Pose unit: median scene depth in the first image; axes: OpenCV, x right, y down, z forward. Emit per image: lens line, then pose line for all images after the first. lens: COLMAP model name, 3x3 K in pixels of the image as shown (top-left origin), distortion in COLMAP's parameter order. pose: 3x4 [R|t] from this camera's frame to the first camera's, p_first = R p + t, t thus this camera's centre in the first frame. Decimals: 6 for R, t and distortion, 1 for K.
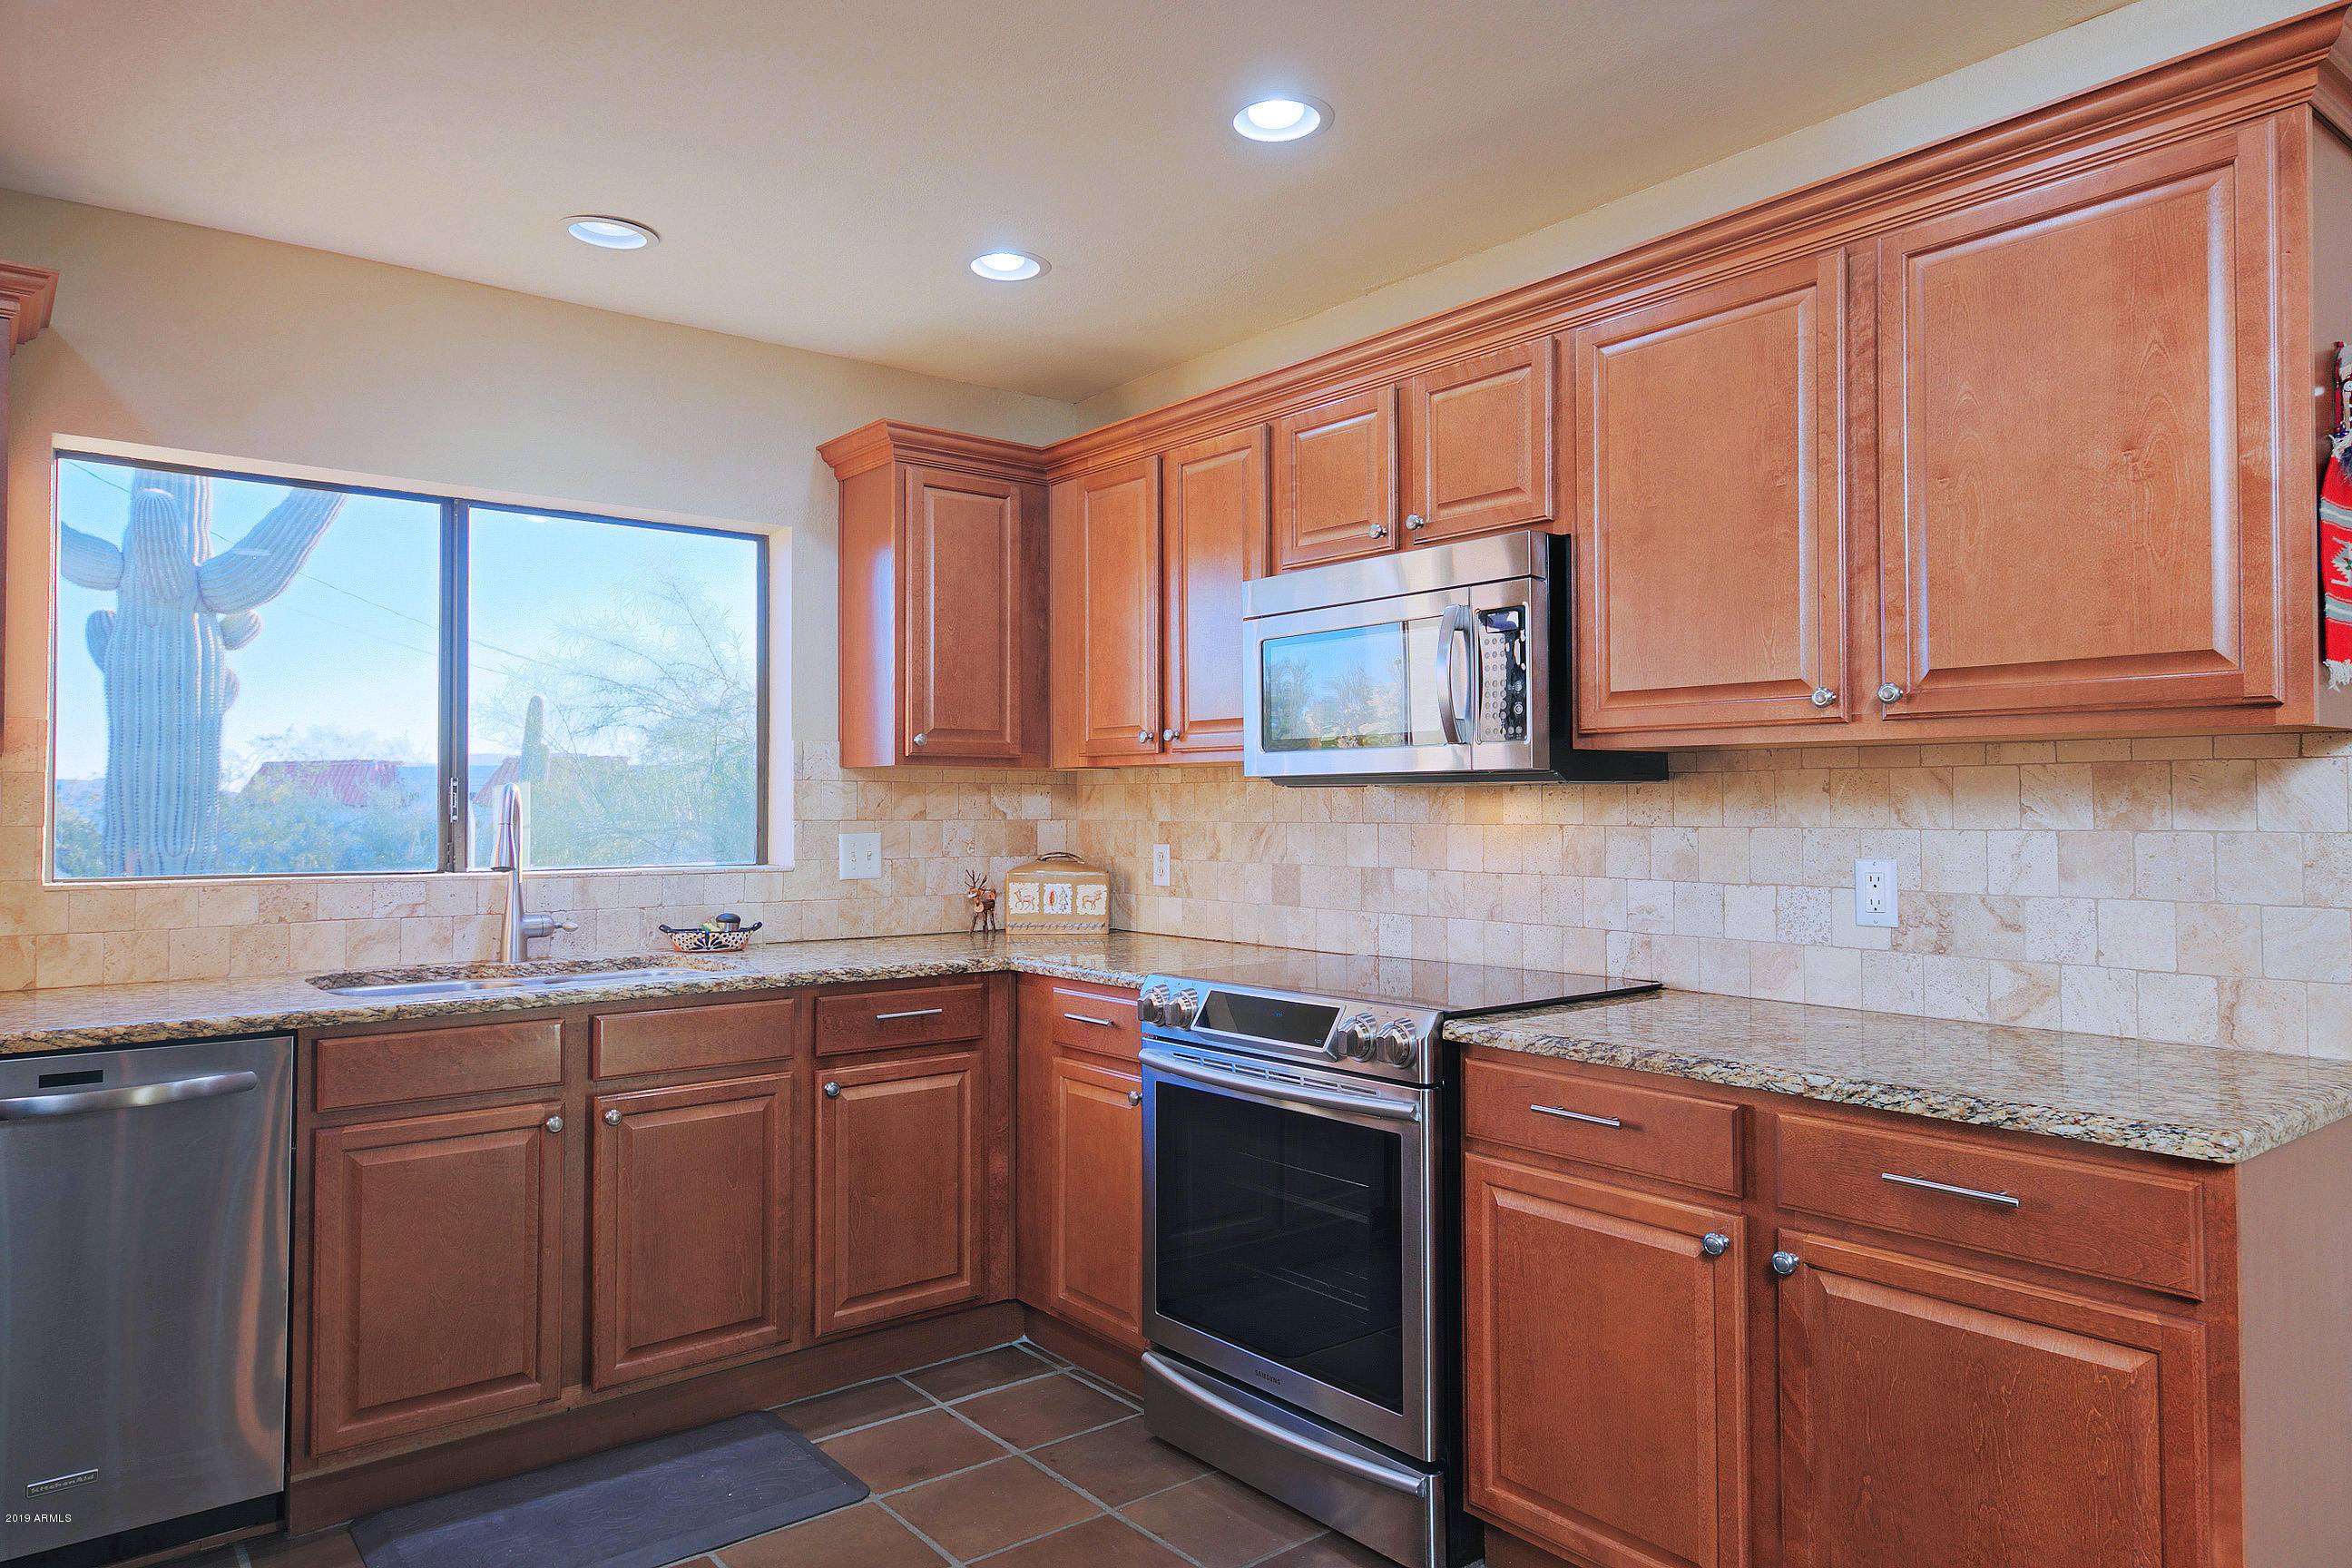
lens RADIAL K [[1496.0, 0, 1181.2], [0, 1496.0, 778.4], [0, 0, 1]] dist [0.017096, 0.003506]
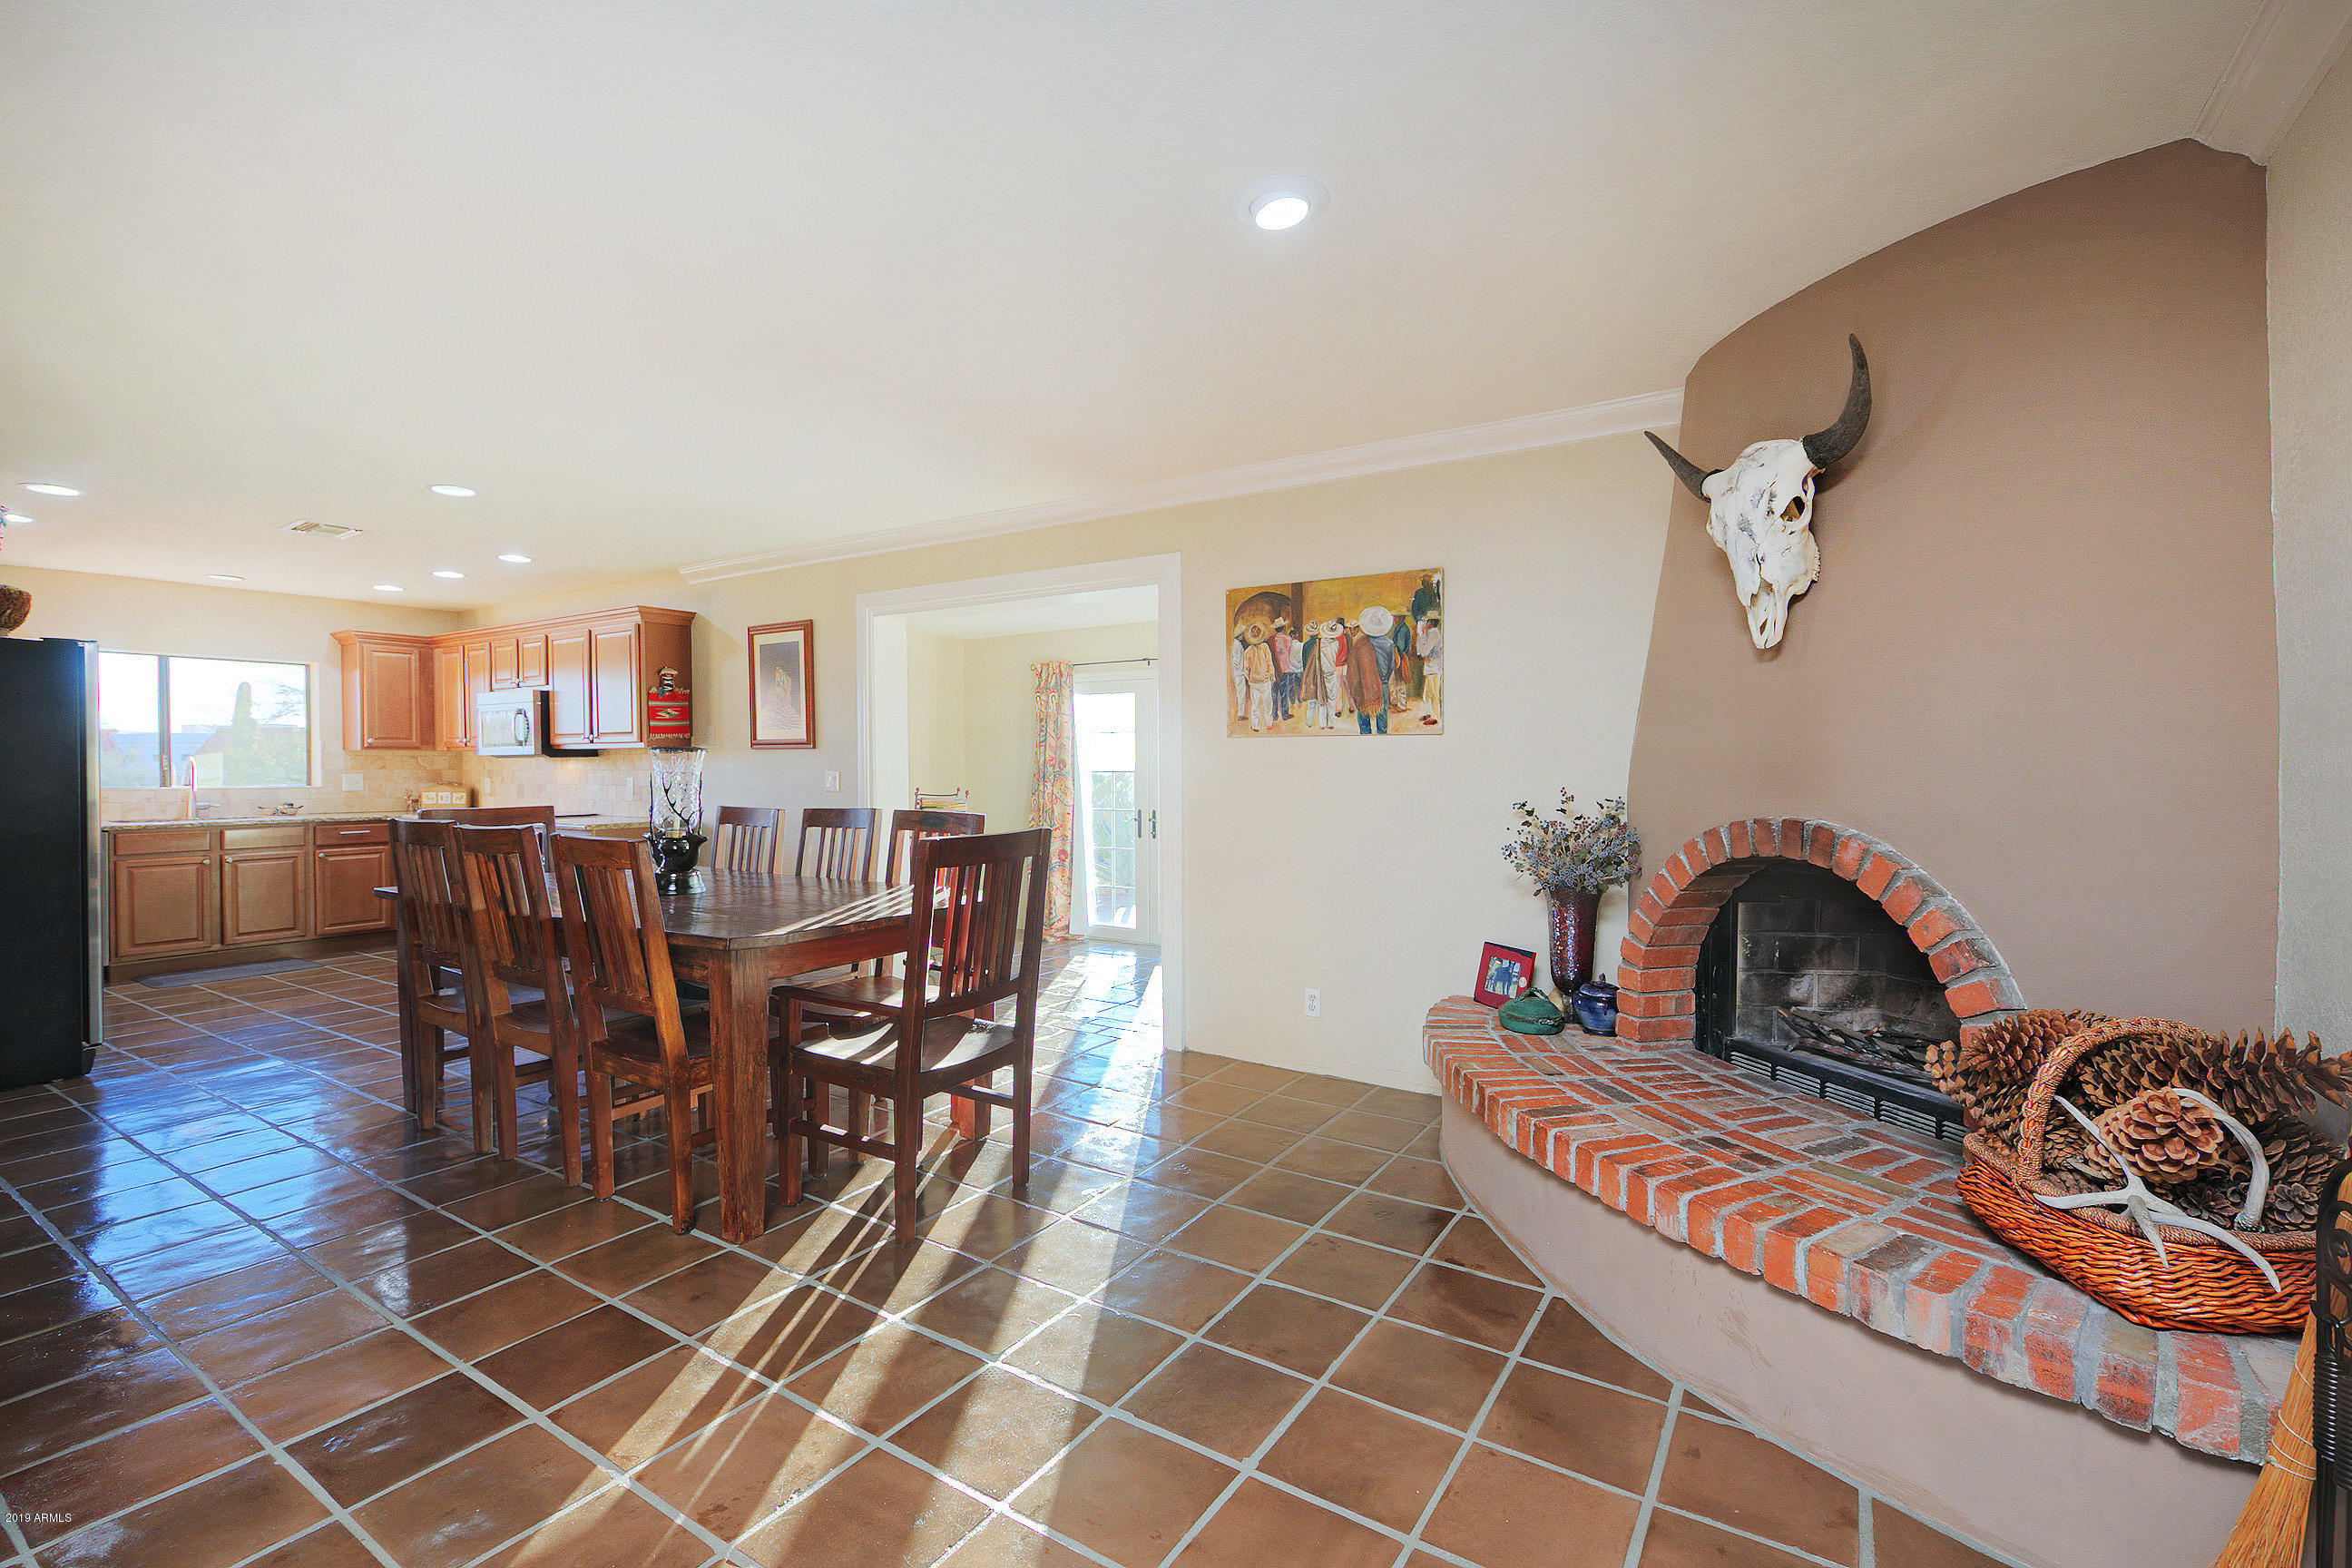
lens RADIAL K [[1035.7, 0, 1209.6], [0, 1035.7, 778.2], [0, 0, 1]] dist [-0.000549, -0.000543]
pose [[0.943823, -0.004206, 0.330424, 0.814928], [-0.005881, 0.999547, 0.029521, -0.027171], [-0.330398, -0.029806, 0.943371, -1.666343]]
